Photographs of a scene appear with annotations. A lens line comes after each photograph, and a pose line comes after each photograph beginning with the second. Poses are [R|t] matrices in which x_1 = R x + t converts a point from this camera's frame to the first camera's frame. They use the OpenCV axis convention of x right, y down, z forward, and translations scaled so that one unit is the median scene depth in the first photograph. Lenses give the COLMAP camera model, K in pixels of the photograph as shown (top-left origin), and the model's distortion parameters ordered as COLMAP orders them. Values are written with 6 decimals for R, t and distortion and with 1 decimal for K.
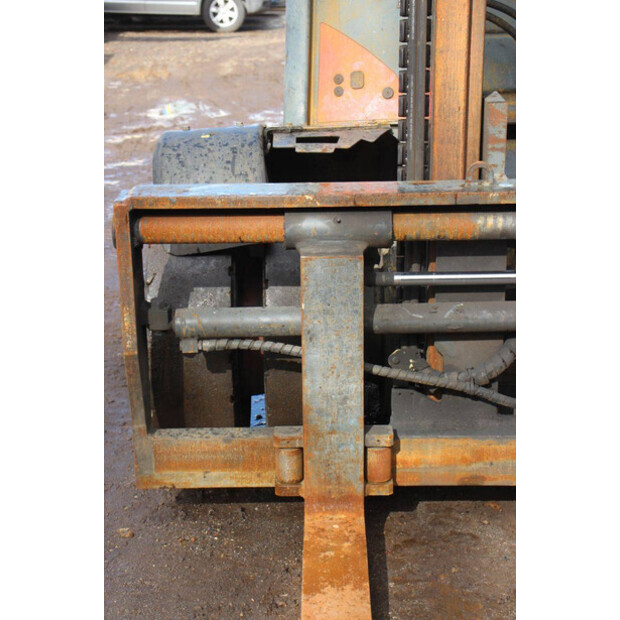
lens RADIAL K [[1251.1, 0, 310.0], [0, 1251.1, 310.0], [0, 0, 1]] dist [0.040984, 0.074937]
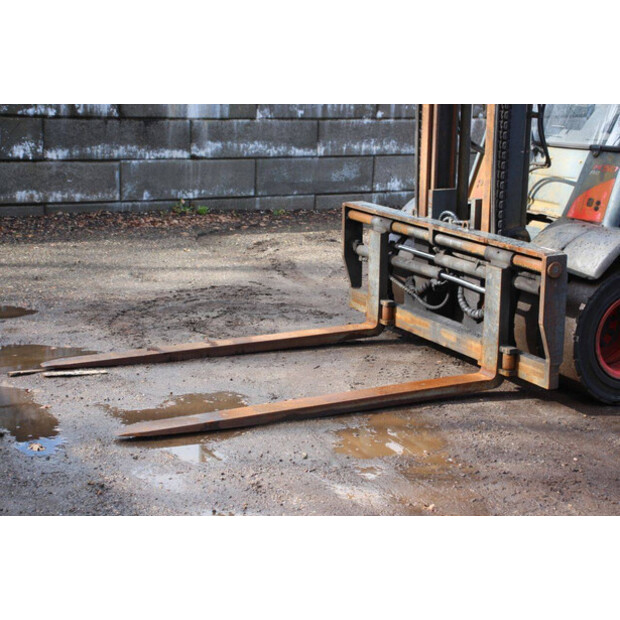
lens RADIAL K [[1162.8, 0, 310.0], [0, 1162.8, 310.0], [0, 0, 1]] dist [0.287363, 0.047462]
pose [[0.466075, 0.219219, -0.857156, 2.159307], [-0.280561, 0.955436, 0.091800, -0.071783], [0.839082, 0.197699, 0.506809, -0.429080]]
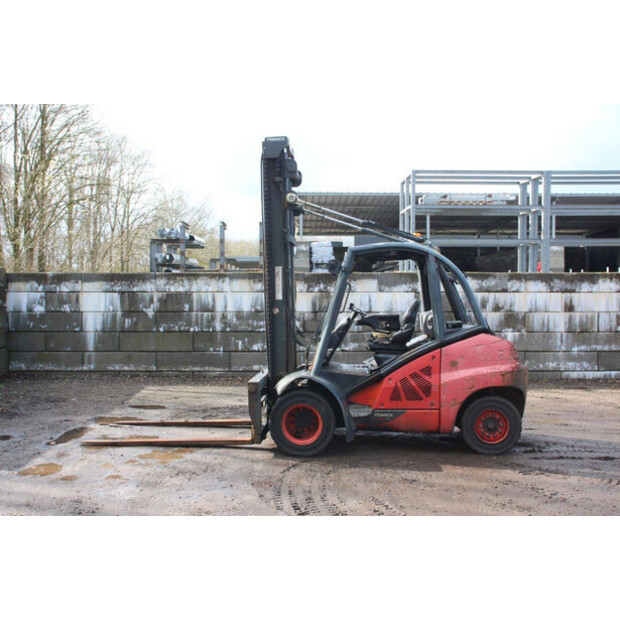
lens RADIAL K [[696.6, 0, 310.0], [0, 696.6, 310.0], [0, 0, 1]] dist [-0.032059, 0.041612]
pose [[-0.057108, 0.031795, -0.997862, 3.284303], [-0.274395, 0.960501, 0.046309, -0.554760], [0.959920, 0.276453, -0.046128, 1.214768]]
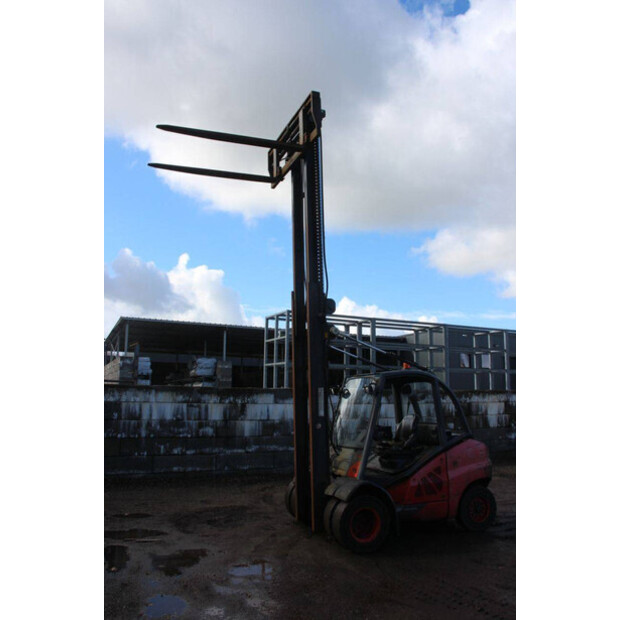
lens RADIAL K [[510.8, 0, 312.9], [0, 510.8, 300.7], [0, 0, 1]] dist [-0.163019, 0.118957]
pose [[0.390569, -0.165249, -0.905621, 2.689808], [-0.260303, 0.923786, -0.280825, -0.236529], [0.883005, 0.345417, 0.317787, -0.093216]]
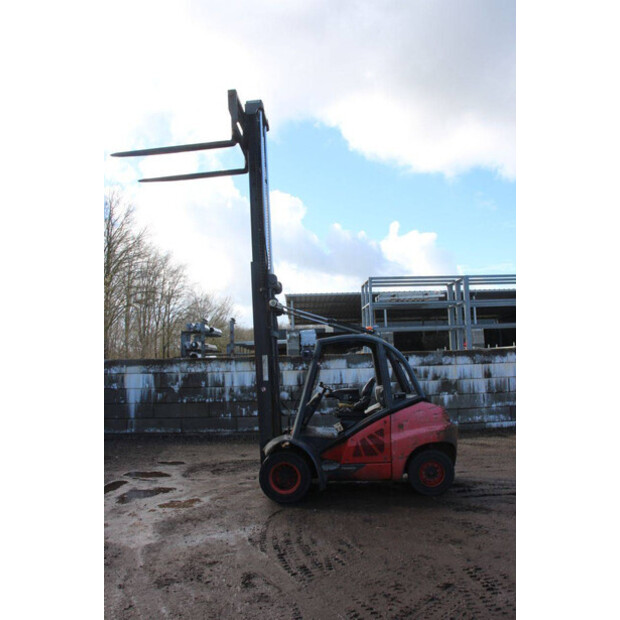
lens RADIAL K [[510.8, 0, 312.9], [0, 510.8, 300.7], [0, 0, 1]] dist [-0.163019, 0.118957]
pose [[-0.039311, -0.117289, -0.992319, 3.176883], [-0.246068, 0.963641, -0.104152, -0.621780], [0.968455, 0.240083, -0.066743, 1.273991]]
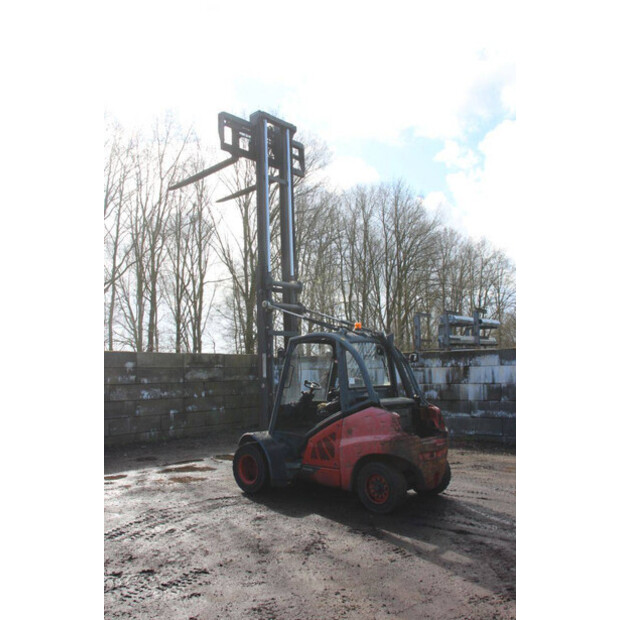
lens RADIAL K [[549.0, 0, 310.0], [0, 549.0, 310.0], [0, 0, 1]] dist [-0.145674, 0.139226]
pose [[-0.665291, -0.059104, -0.744241, 2.573447], [-0.183459, 0.979238, 0.086231, -1.139026], [0.723693, 0.193907, -0.662321, 3.184802]]
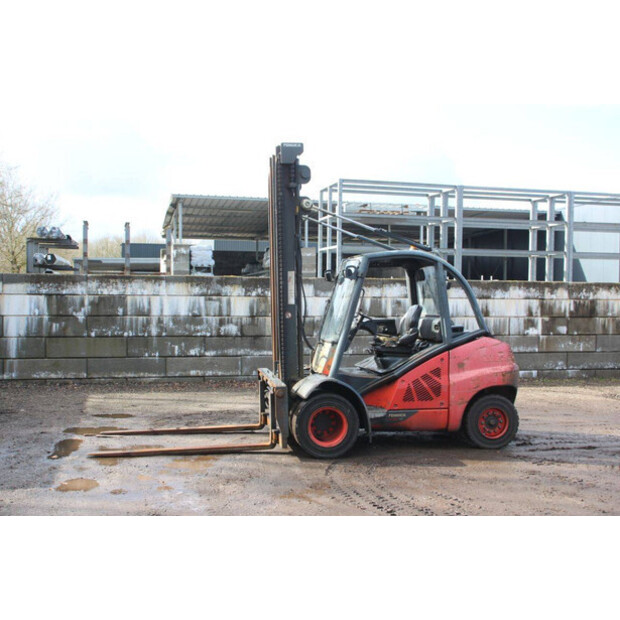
lens RADIAL K [[696.6, 0, 310.0], [0, 696.6, 310.0], [0, 0, 1]] dist [-0.032059, 0.041612]
pose [[0.176211, 0.026179, -0.984004, 3.289156], [-0.280134, 0.959645, -0.024634, -0.348823], [0.943650, 0.279994, 0.176434, 0.493880]]
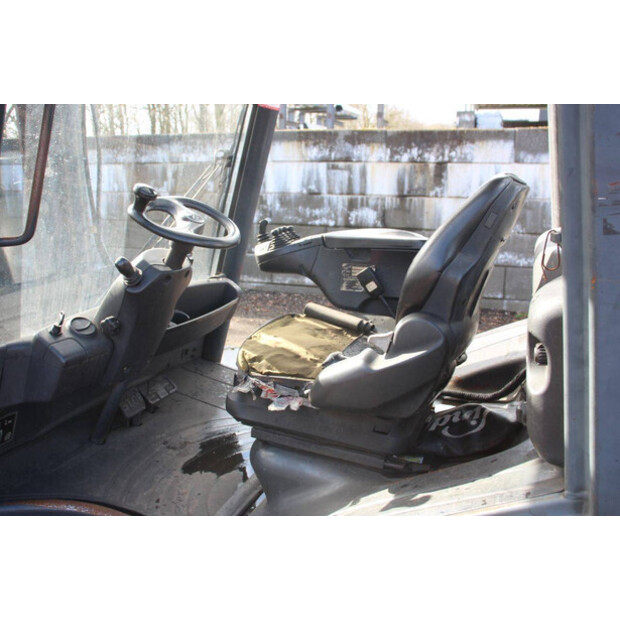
lens RADIAL K [[577.0, 0, 310.0], [0, 577.0, 310.0], [0, 0, 1]] dist [-0.093790, 0.019666]
pose [[-0.367693, 0.226736, -0.901883, 0.721150], [-0.256155, 0.907610, 0.332609, -0.597125], [0.893972, 0.353320, -0.275642, 1.536459]]
